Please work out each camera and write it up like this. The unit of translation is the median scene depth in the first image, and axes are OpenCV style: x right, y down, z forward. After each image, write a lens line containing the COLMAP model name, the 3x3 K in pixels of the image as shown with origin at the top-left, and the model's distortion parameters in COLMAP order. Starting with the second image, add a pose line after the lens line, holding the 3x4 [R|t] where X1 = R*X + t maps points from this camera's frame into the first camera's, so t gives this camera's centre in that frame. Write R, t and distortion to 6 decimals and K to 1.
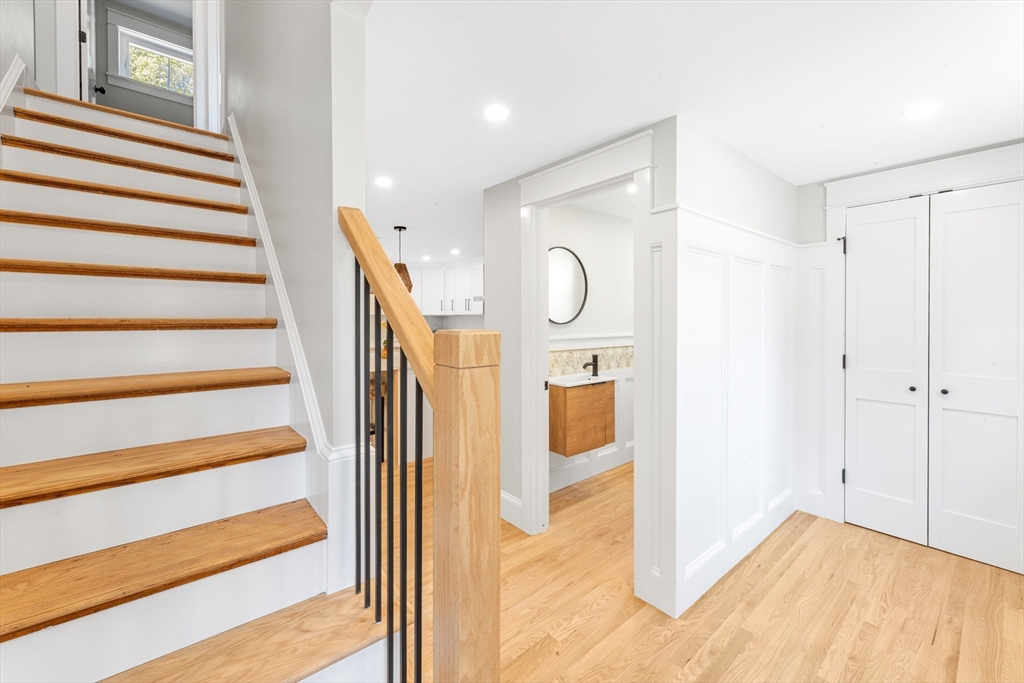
lens RADIAL K [[412.3, 0, 515.0], [0, 412.3, 321.4], [0, 0, 1]] dist [-0.000320, -0.000033]
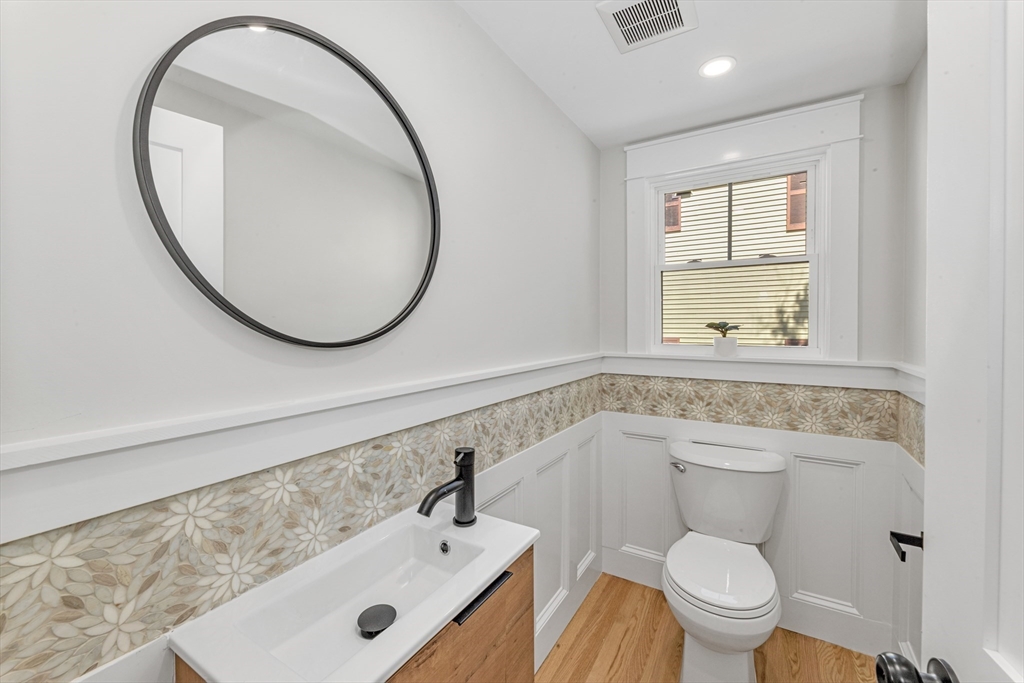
lens RADIAL K [[422.5, 0, 513.0], [0, 422.5, 333.6], [0, 0, 1]] dist [-0.001750, -0.000135]
pose [[0.951093, -0.012937, 0.308633, 0.130727], [0.010474, 0.999899, 0.009634, -0.002765], [-0.308726, -0.005930, 0.951132, 0.677398]]
